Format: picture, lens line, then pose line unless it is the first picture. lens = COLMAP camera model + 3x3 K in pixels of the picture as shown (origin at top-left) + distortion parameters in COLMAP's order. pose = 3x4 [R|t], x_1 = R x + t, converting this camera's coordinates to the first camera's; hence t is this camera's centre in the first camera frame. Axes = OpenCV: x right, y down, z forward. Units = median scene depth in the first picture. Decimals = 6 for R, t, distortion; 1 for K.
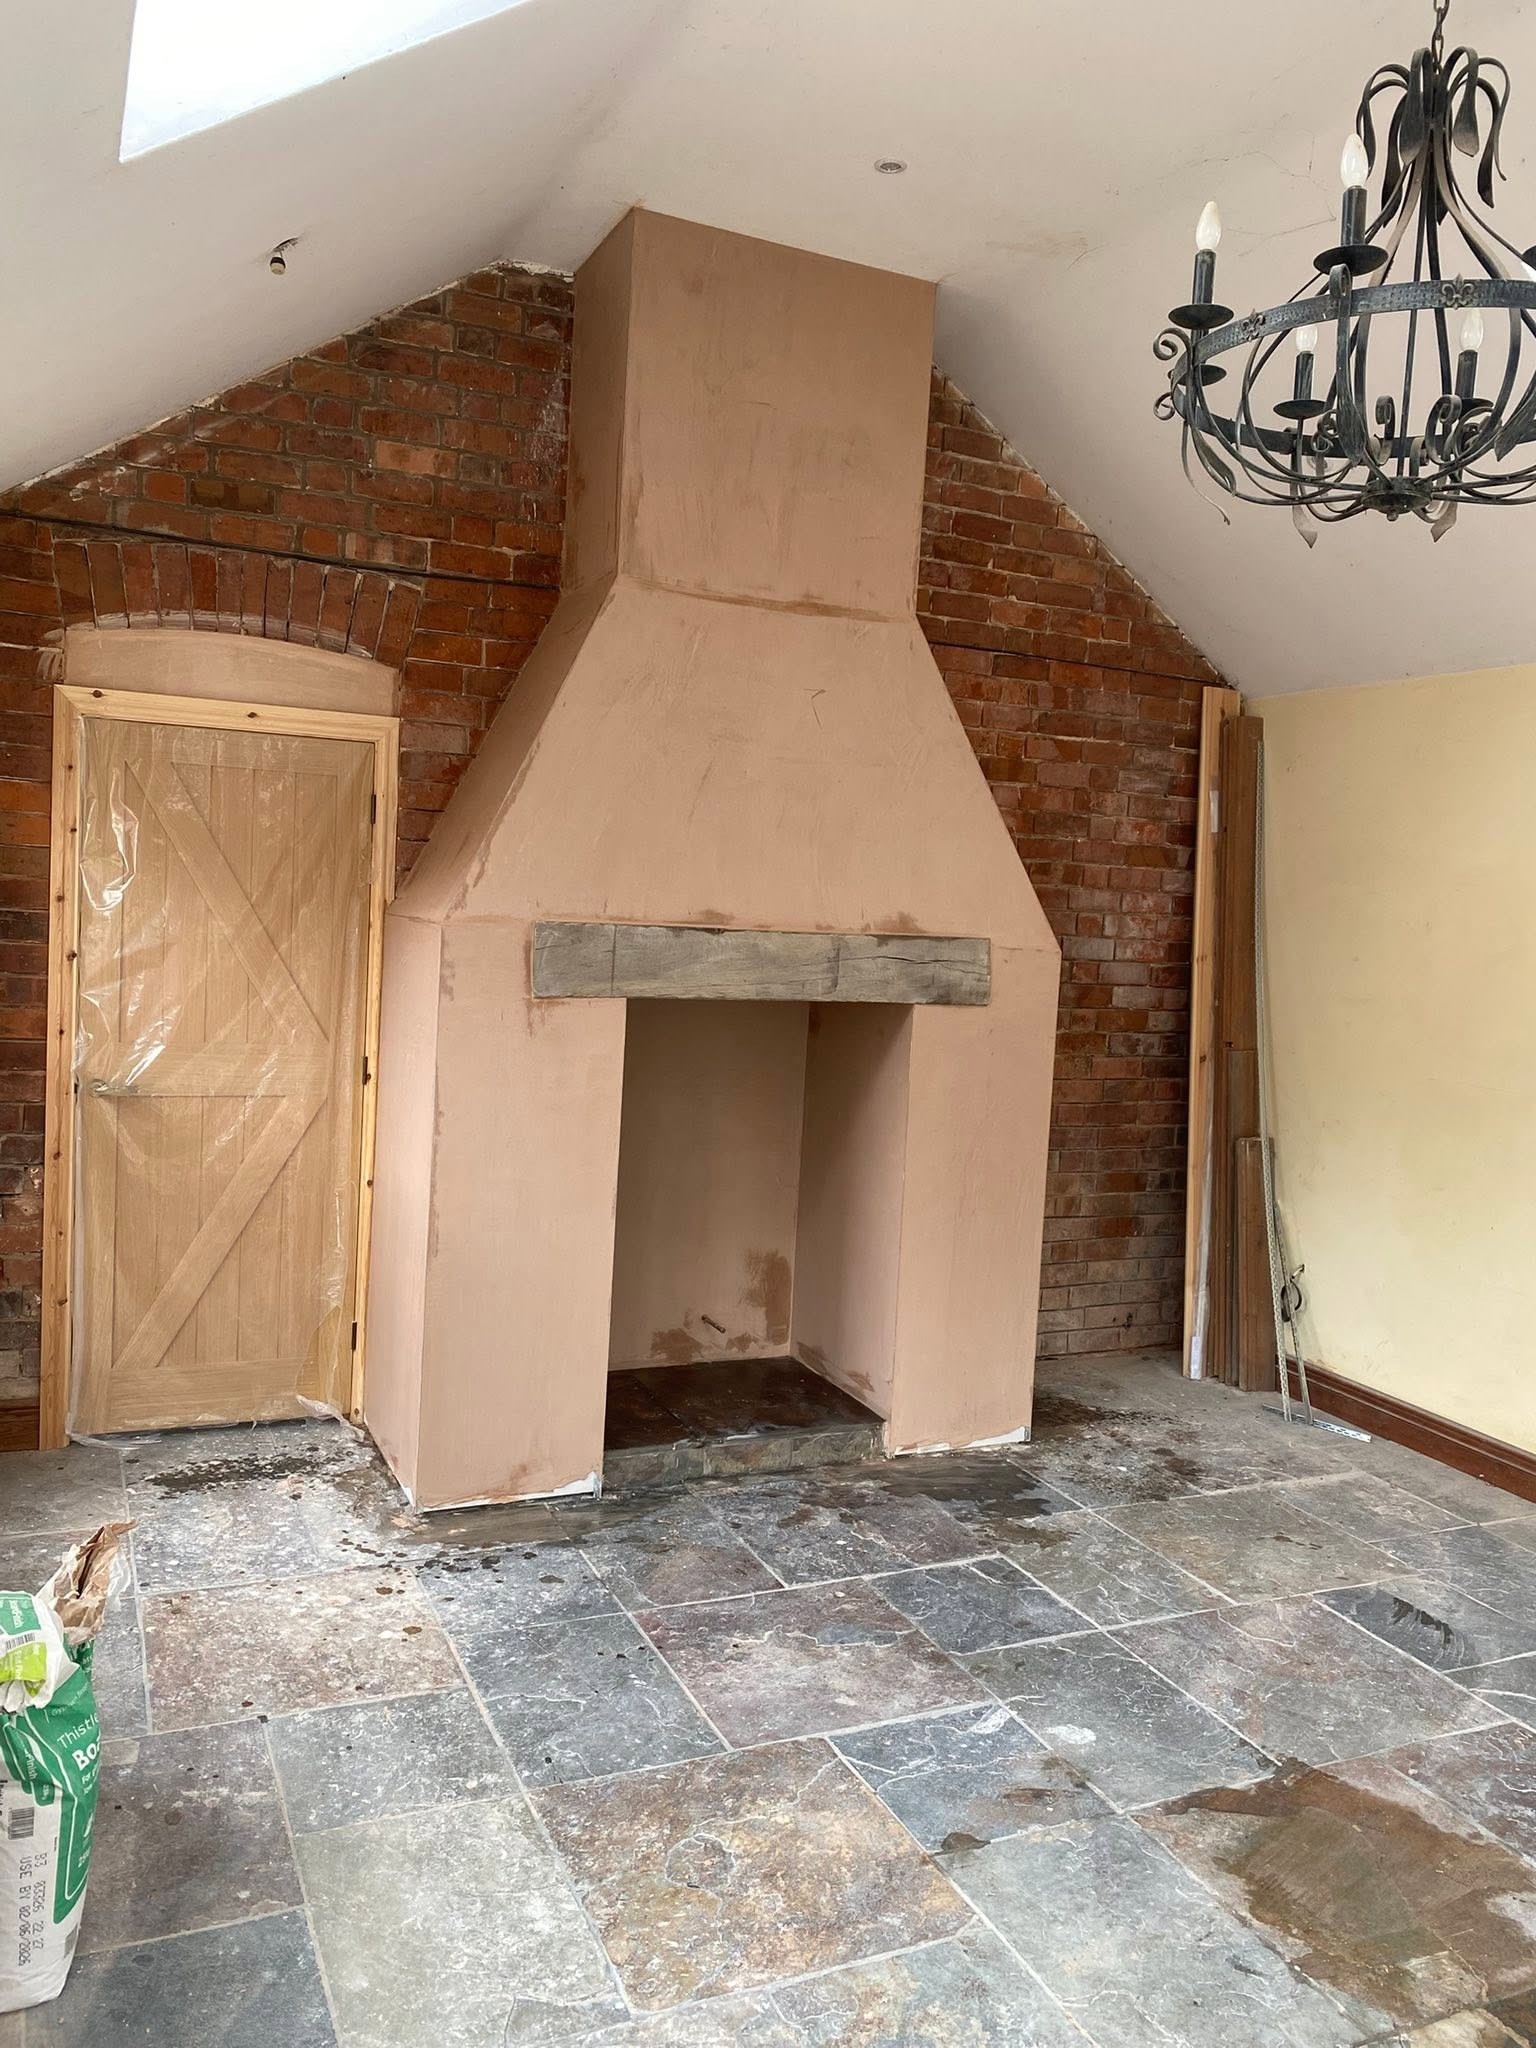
lens RADIAL K [[1556.1, 0, 746.2], [0, 1556.1, 1014.5], [0, 0, 1]] dist [0.012473, -0.013284]
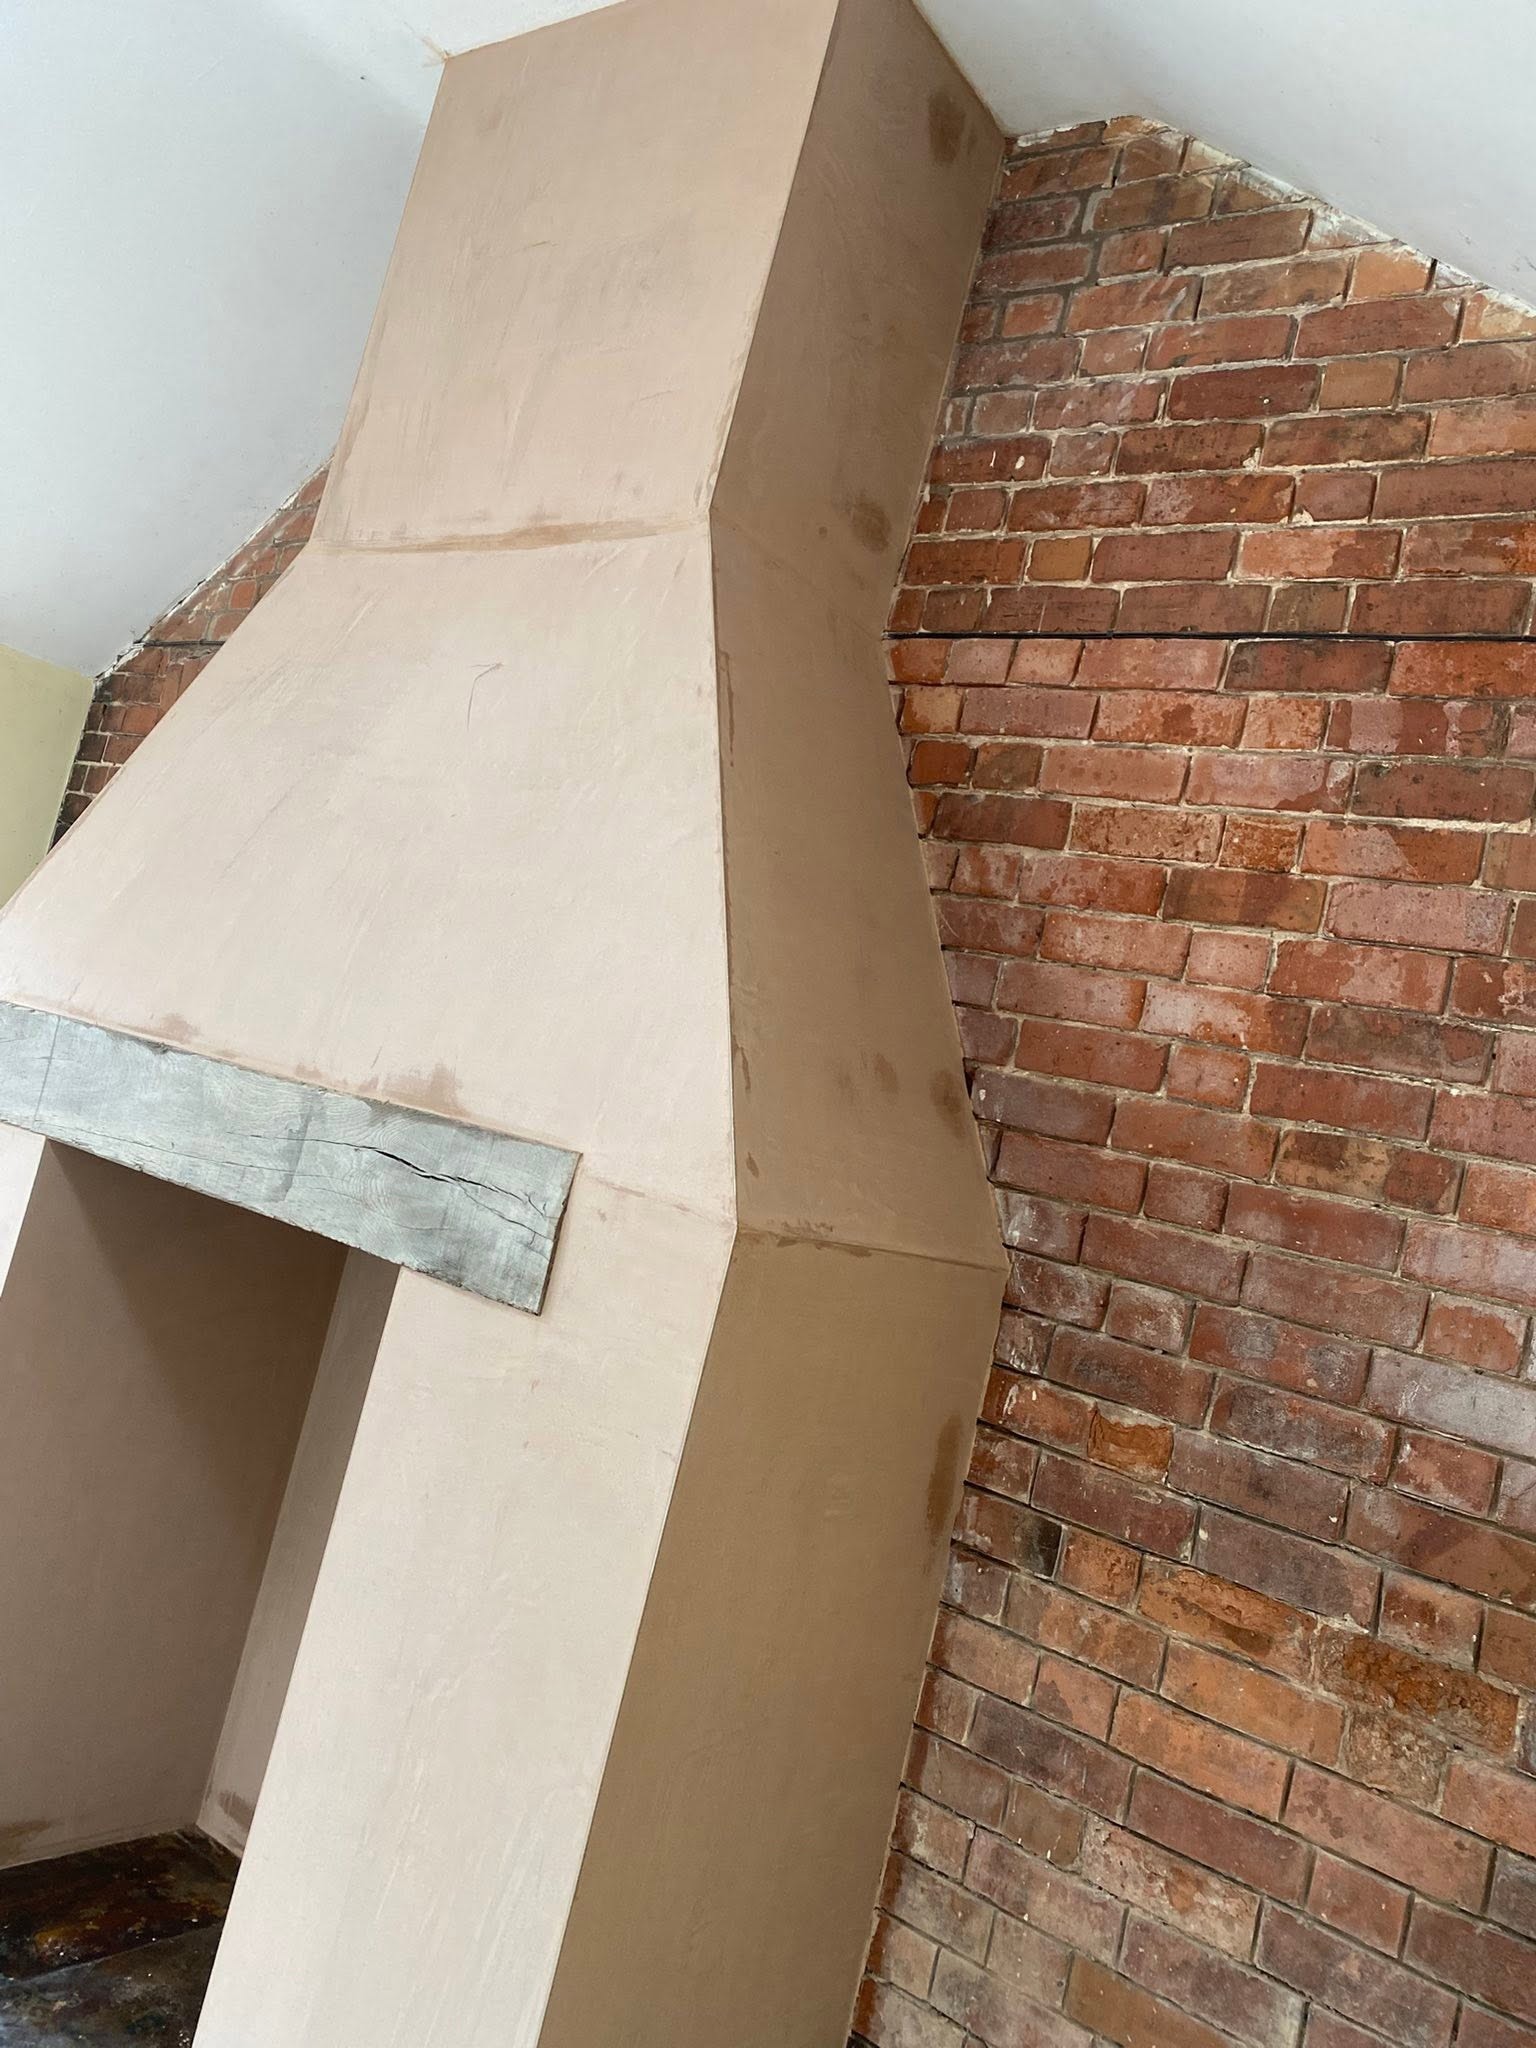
lens RADIAL K [[1556.1, 0, 775.6], [0, 1556.1, 997.5], [0, 0, 1]] dist [0.012473, -0.013284]
pose [[0.496461, -0.021590, -0.867790, 0.558710], [-0.278172, 0.943015, -0.182604, -0.027960], [0.822282, 0.332050, 0.462164, 0.863290]]
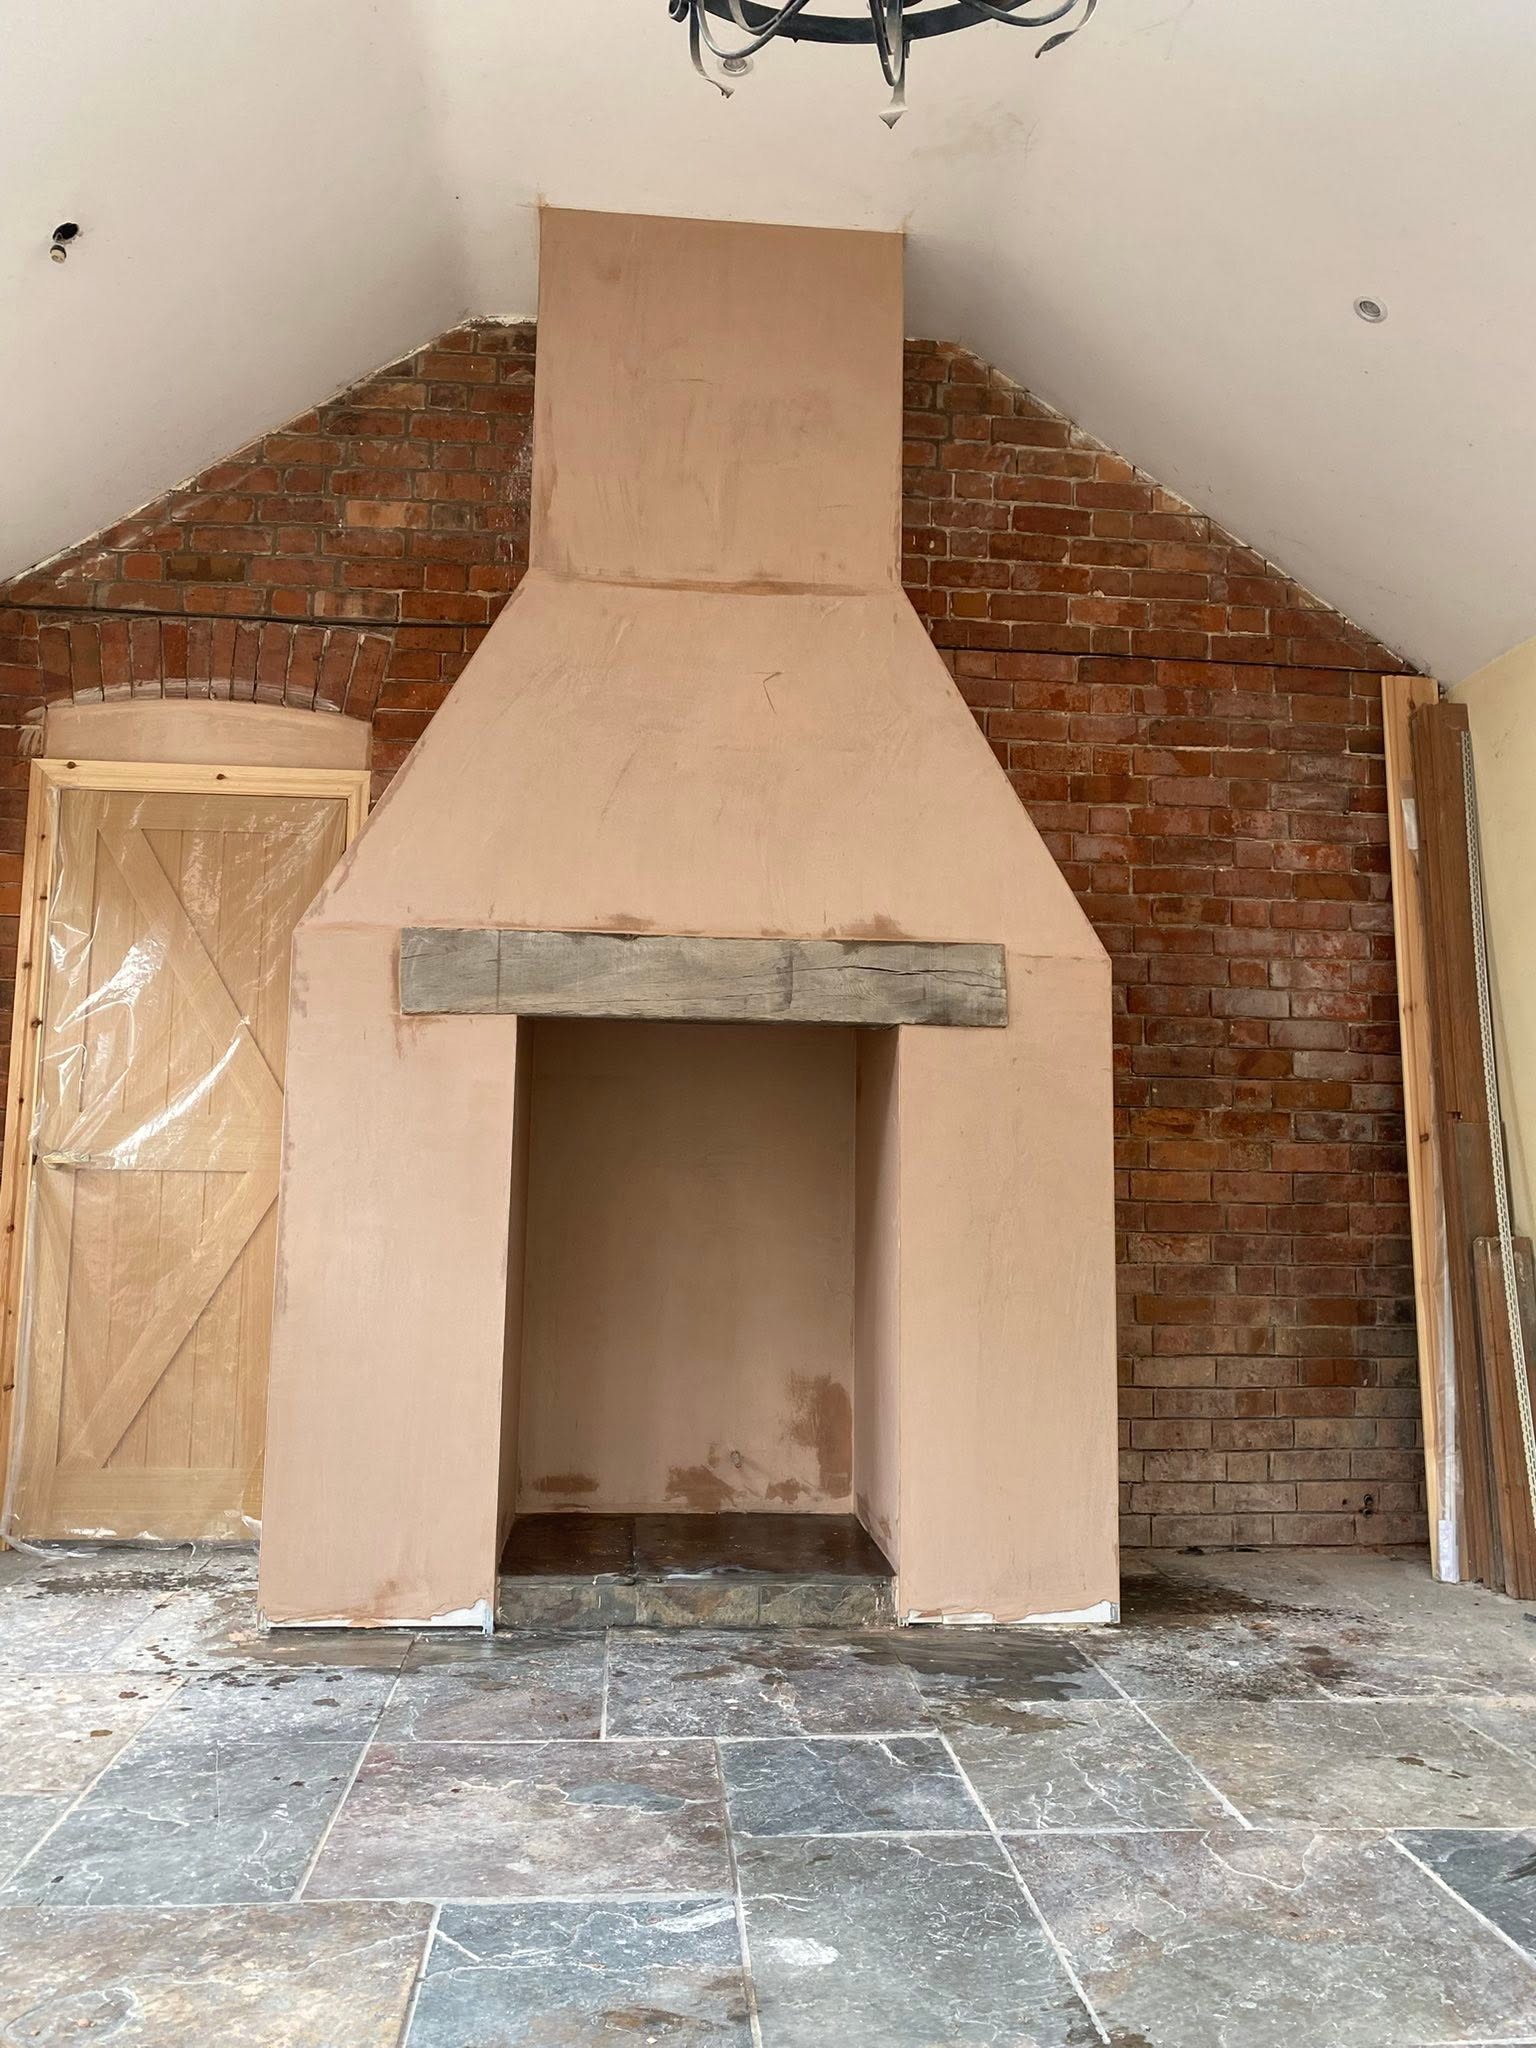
lens RADIAL K [[1556.1, 0, 750.2], [0, 1556.1, 1007.0], [0, 0, 1]] dist [0.012473, -0.013284]
pose [[0.940847, -0.075299, -0.330358, 0.304780], [0.007265, 0.979253, -0.202513, 0.148404], [0.338753, 0.188134, 0.921874, 0.230062]]
